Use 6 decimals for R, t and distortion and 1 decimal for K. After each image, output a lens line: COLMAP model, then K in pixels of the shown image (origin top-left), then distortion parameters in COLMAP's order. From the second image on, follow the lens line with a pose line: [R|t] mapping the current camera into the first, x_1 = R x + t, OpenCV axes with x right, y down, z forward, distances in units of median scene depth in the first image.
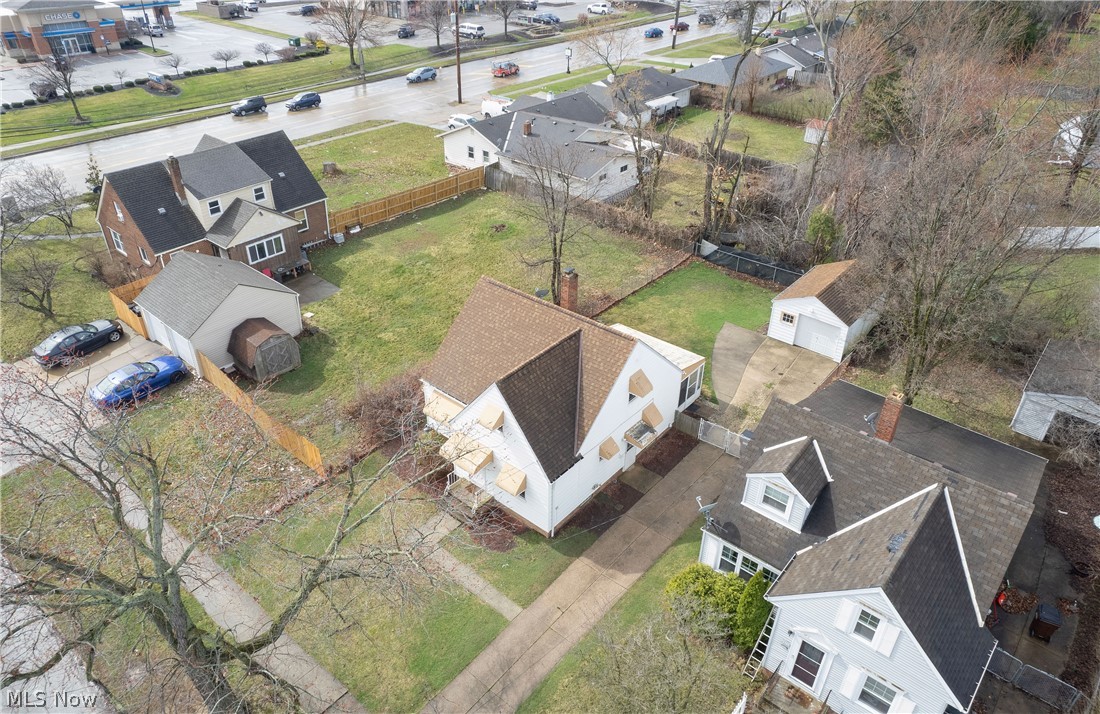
lens RADIAL K [[702.5, 0, 550.3], [0, 702.5, 417.0], [0, 0, 1]] dist [-0.027022, -0.000216]
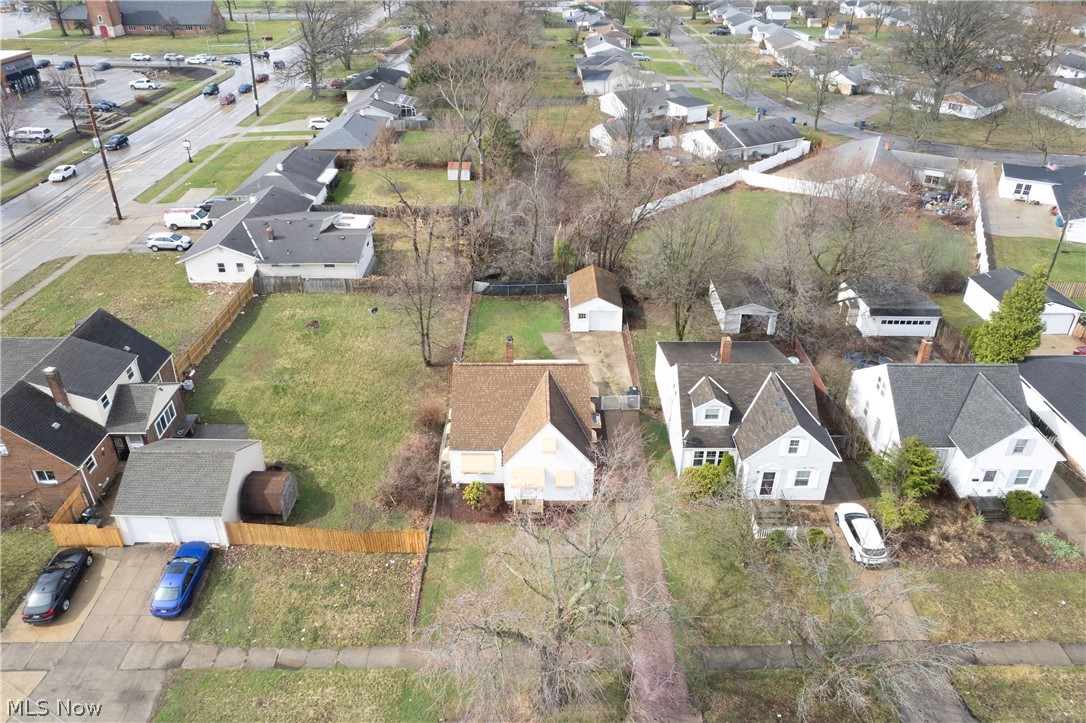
lens RADIAL K [[690.0, 0, 543.0], [0, 690.0, 361.5], [0, 0, 1]] dist [-0.003668, 0.002152]
pose [[0.762220, -0.365973, 0.533932, -0.488208], [0.399185, 0.915074, 0.057359, -0.151452], [-0.509580, 0.169417, 0.843579, -0.166598]]
